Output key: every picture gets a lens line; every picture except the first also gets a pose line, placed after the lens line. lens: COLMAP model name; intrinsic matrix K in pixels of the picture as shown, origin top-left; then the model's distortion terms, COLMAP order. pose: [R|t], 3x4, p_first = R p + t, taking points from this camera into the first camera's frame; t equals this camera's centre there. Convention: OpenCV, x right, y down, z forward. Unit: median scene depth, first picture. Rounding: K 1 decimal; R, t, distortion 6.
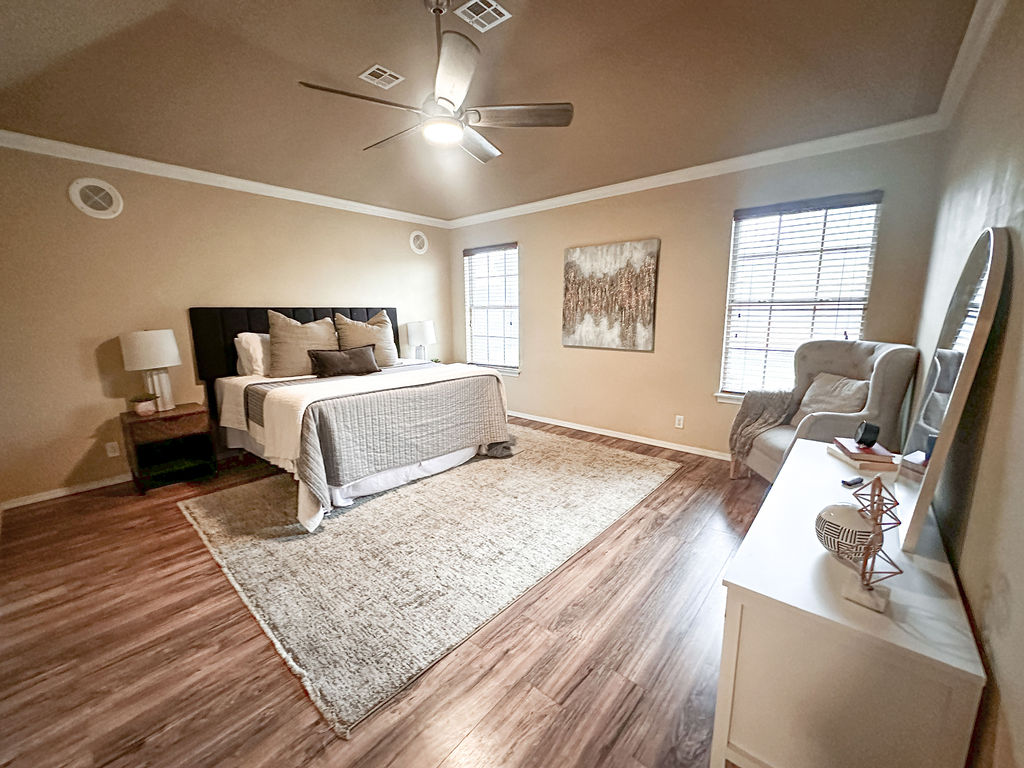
lens RADIAL K [[408.2, 0, 508.1], [0, 408.2, 383.7], [0, 0, 1]] dist [-0.003571, -0.000241]
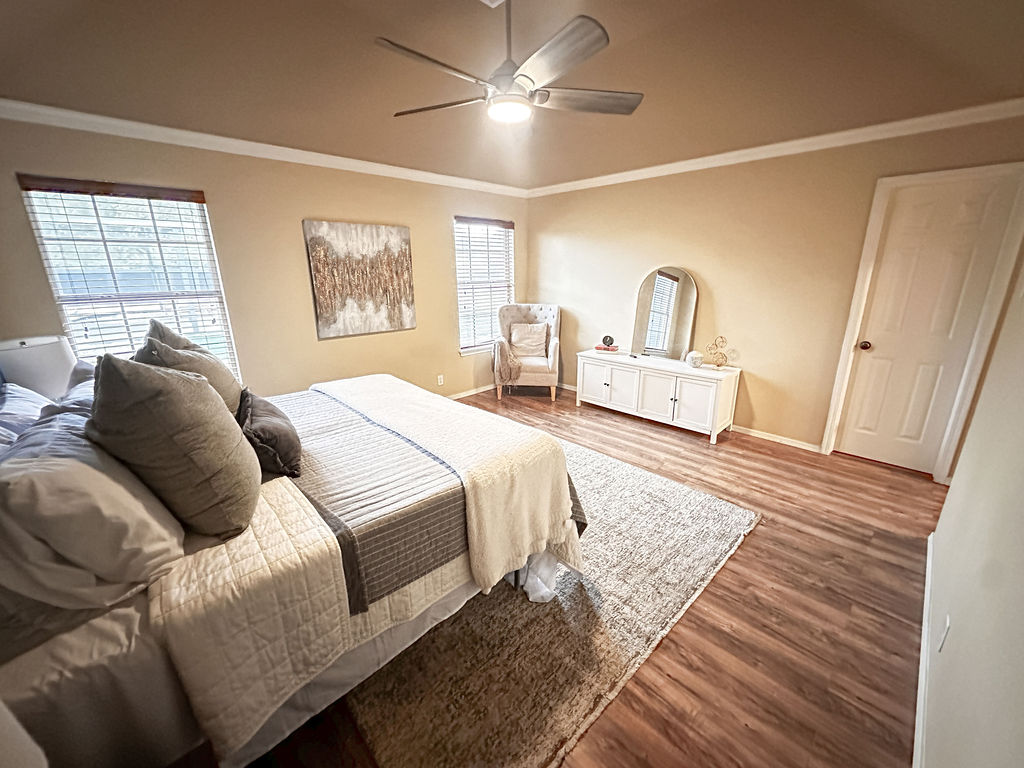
lens RADIAL K [[408.2, 0, 510.5], [0, 408.2, 384.7], [0, 0, 1]] dist [-0.003571, -0.000241]
pose [[0.093575, -0.264994, 0.959699, -0.870338], [0.182882, 0.952102, 0.245064, -0.183189], [-0.978671, 0.152580, 0.137556, 0.697013]]
